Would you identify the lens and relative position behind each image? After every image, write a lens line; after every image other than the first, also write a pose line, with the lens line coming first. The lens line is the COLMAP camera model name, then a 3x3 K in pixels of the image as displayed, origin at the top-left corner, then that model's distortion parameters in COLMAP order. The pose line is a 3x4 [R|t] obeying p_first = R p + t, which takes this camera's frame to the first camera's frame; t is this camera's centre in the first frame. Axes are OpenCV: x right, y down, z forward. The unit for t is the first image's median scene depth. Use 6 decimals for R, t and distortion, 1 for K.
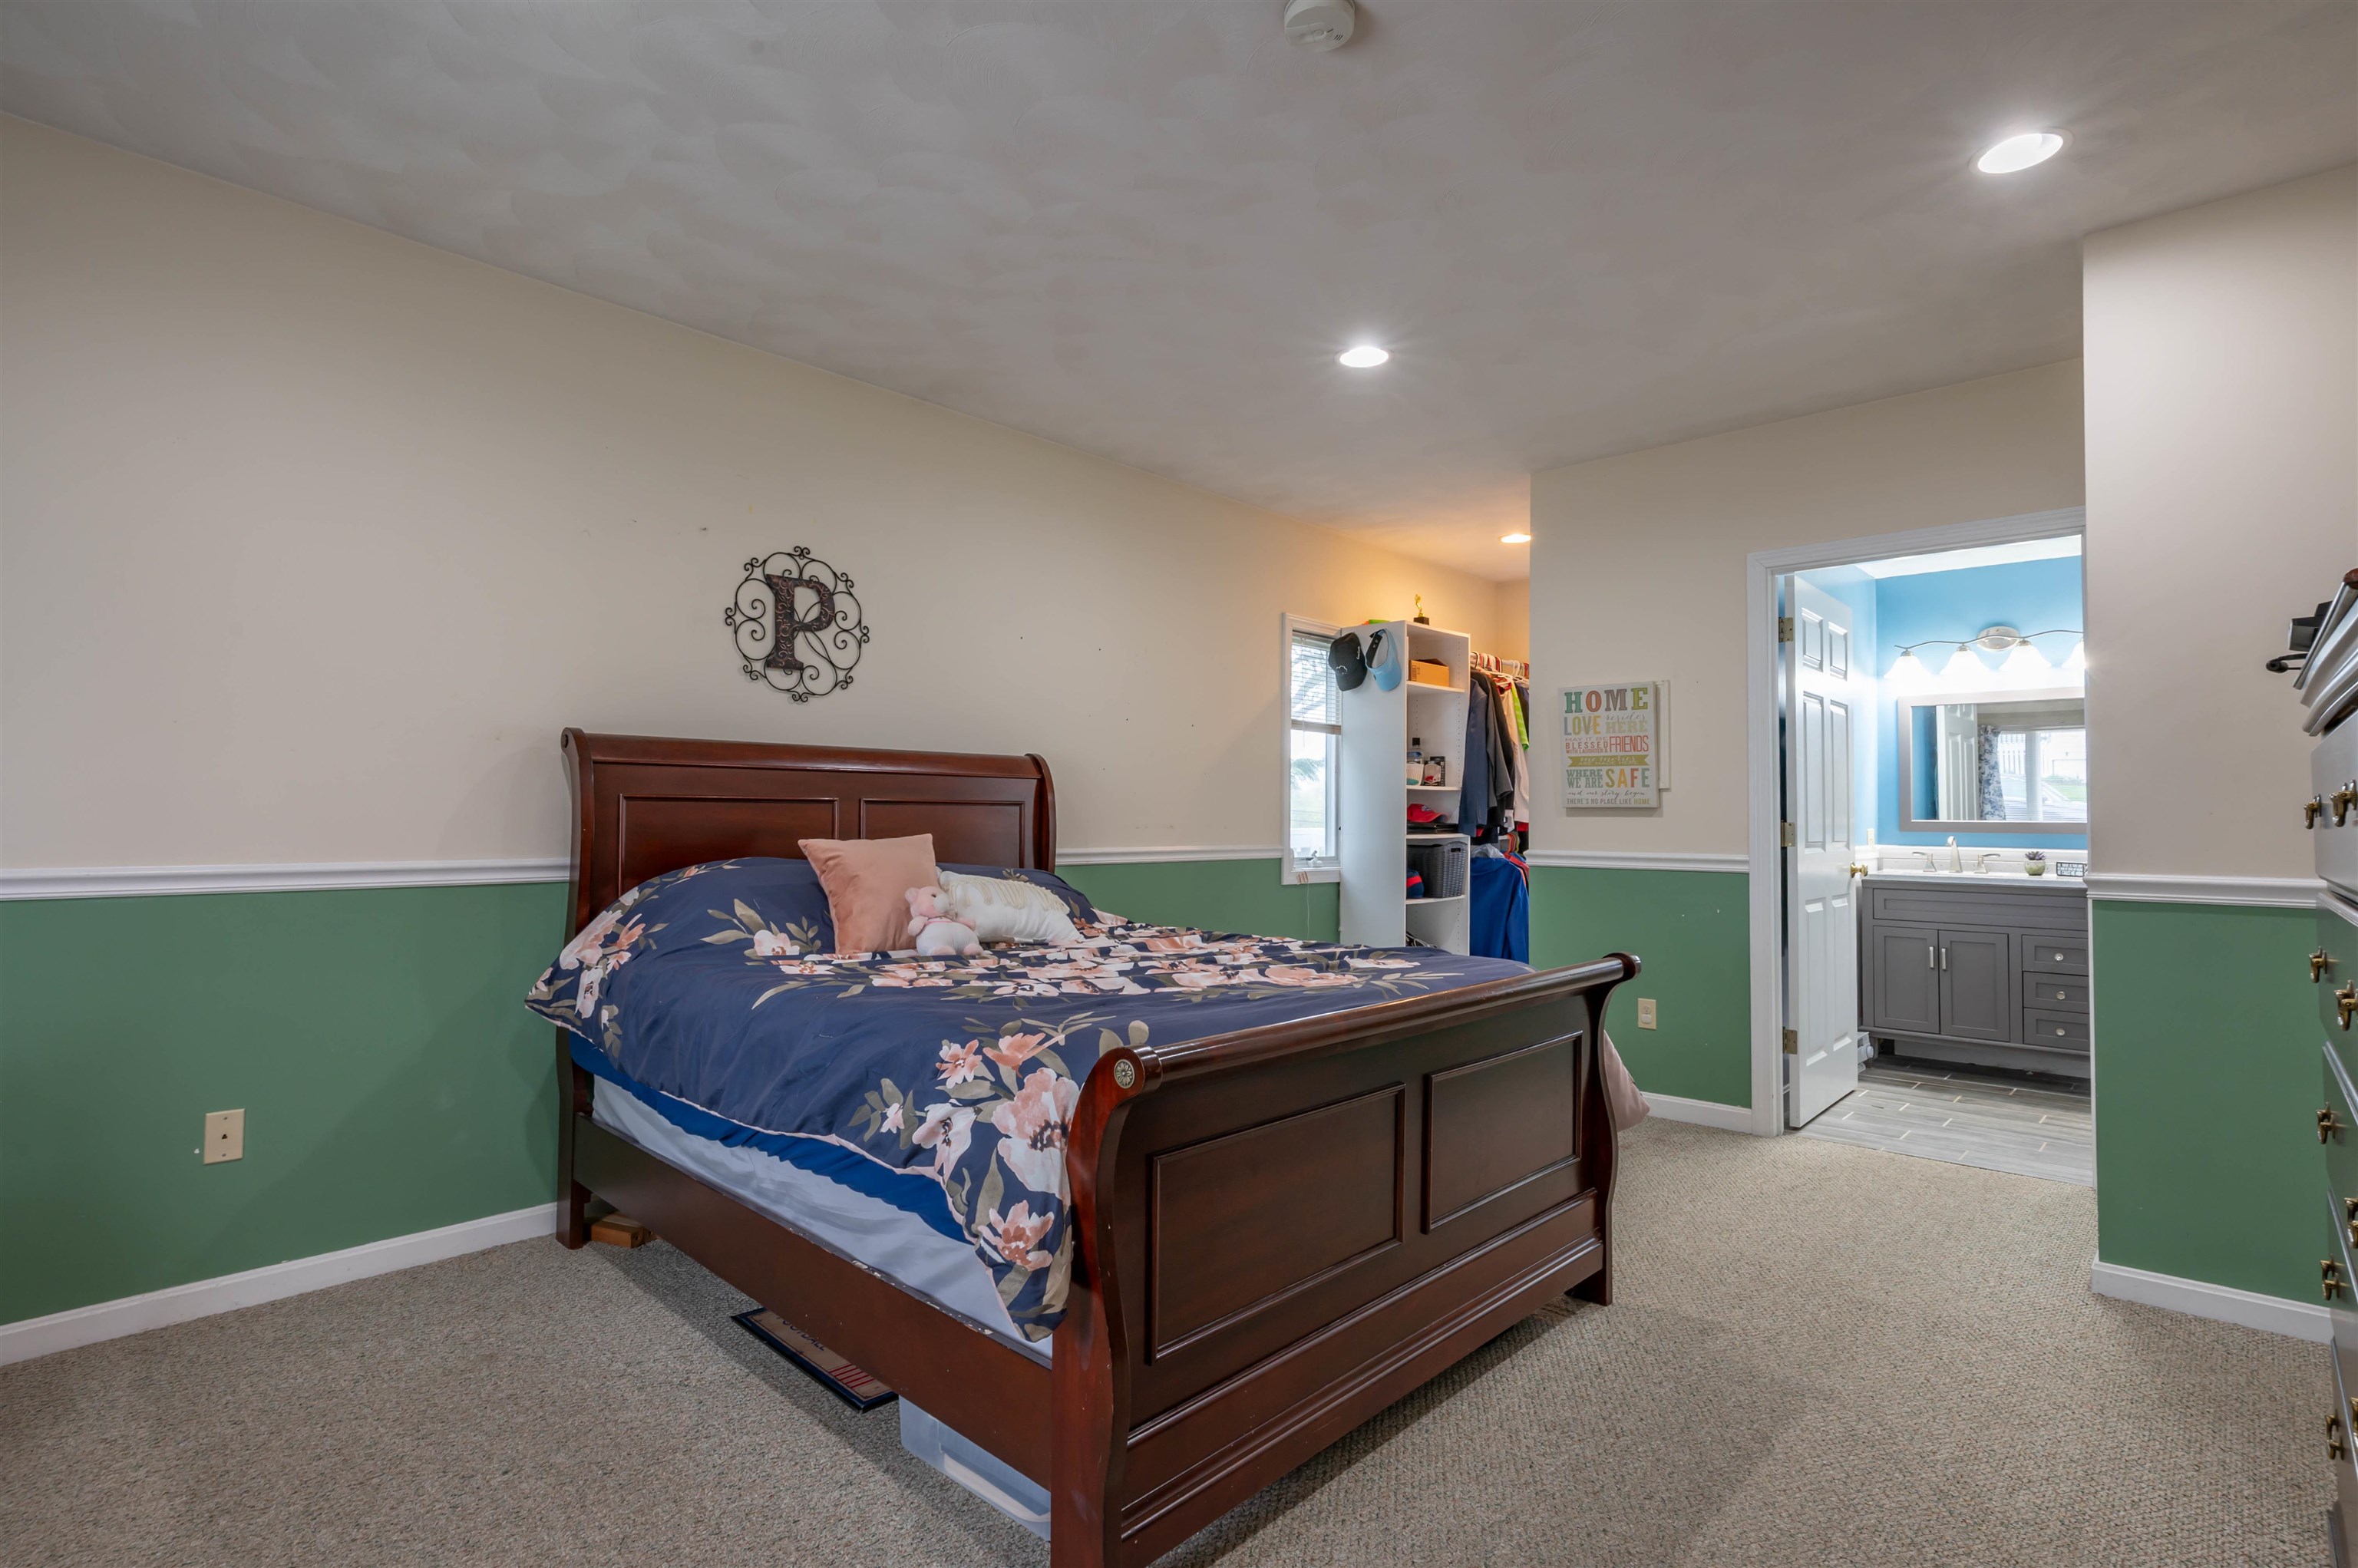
lens RADIAL K [[1193.7, 0, 1179.0], [0, 1193.7, 784.0], [0, 0, 1]] dist [-0.003512, 0.000939]
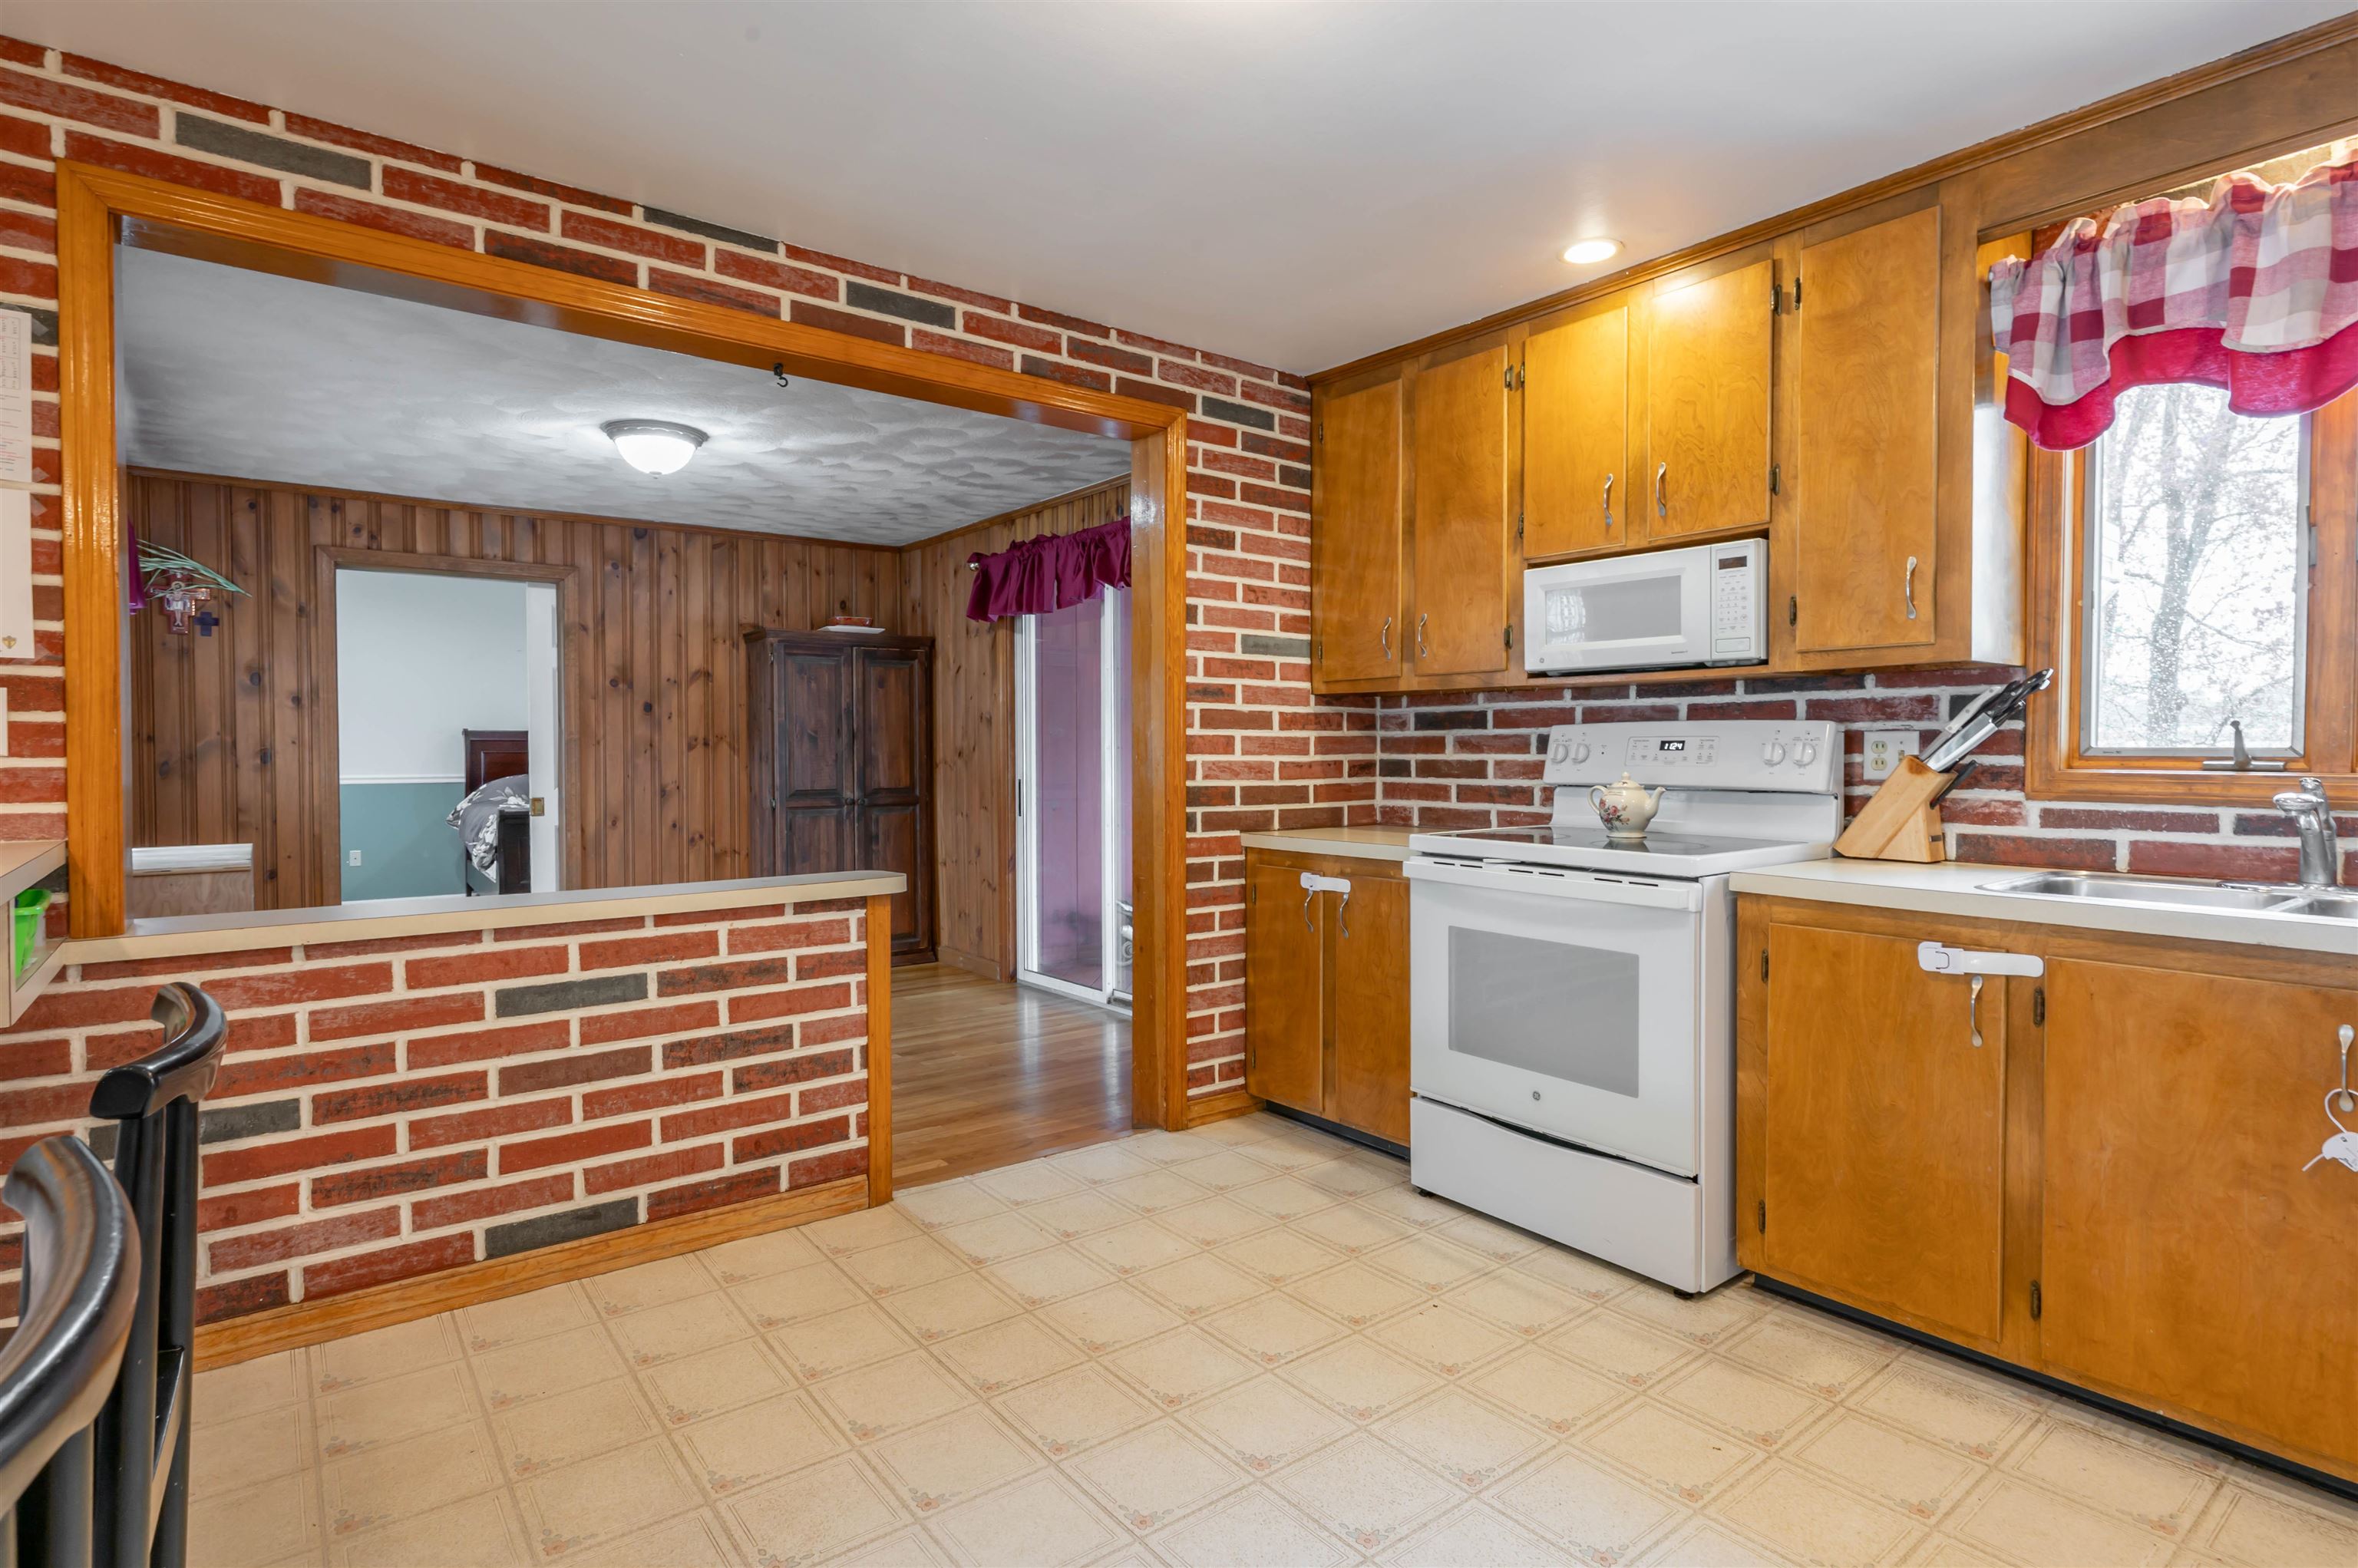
lens RADIAL K [[1193.7, 0, 1179.0], [0, 1193.7, 784.0], [0, 0, 1]] dist [-0.003512, 0.000939]
pose [[0.987935, -0.003621, -0.154824, 3.237640], [0.012175, 0.998448, 0.054342, -0.094998], [0.154387, -0.055571, 0.986446, -3.112669]]
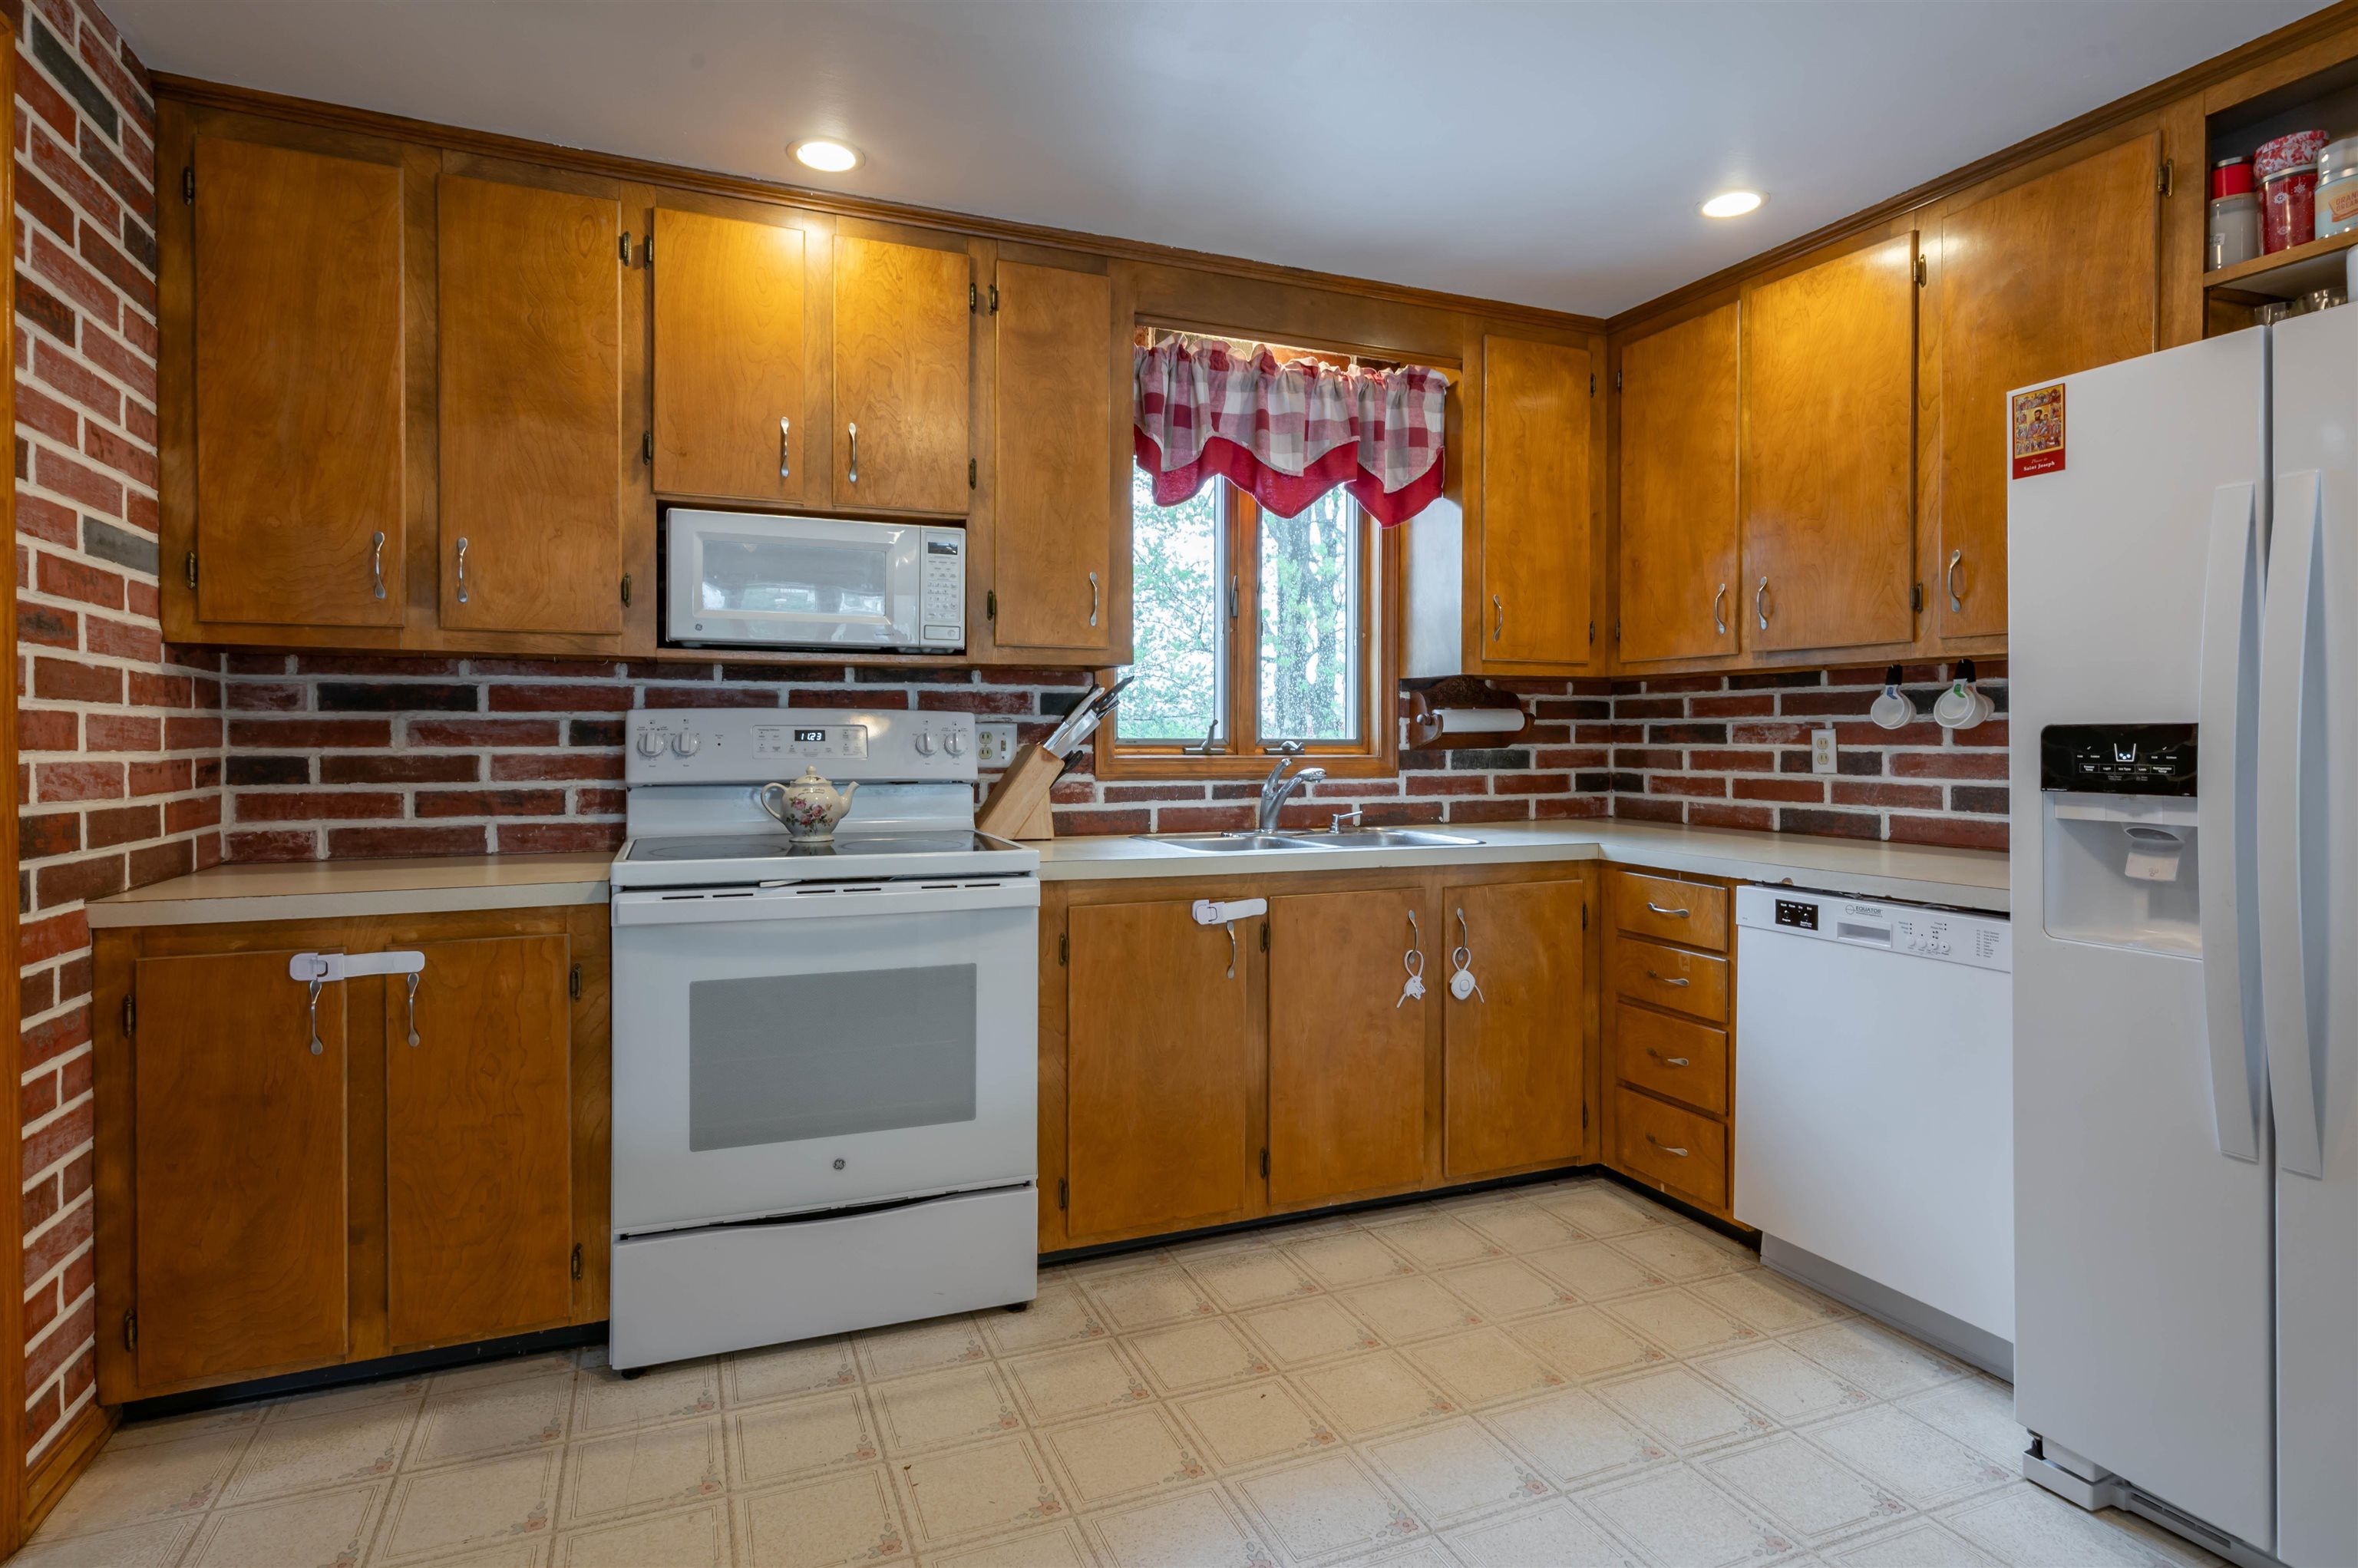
lens RADIAL K [[1195.8, 0, 1174.1], [0, 1195.8, 752.5], [0, 0, 1]] dist [-0.001597, 0.000465]
pose [[0.413843, -0.017817, 0.910174, 2.418789], [-0.020717, 0.999365, 0.028983, -0.080298], [-0.910112, -0.030851, 0.413212, -2.331008]]
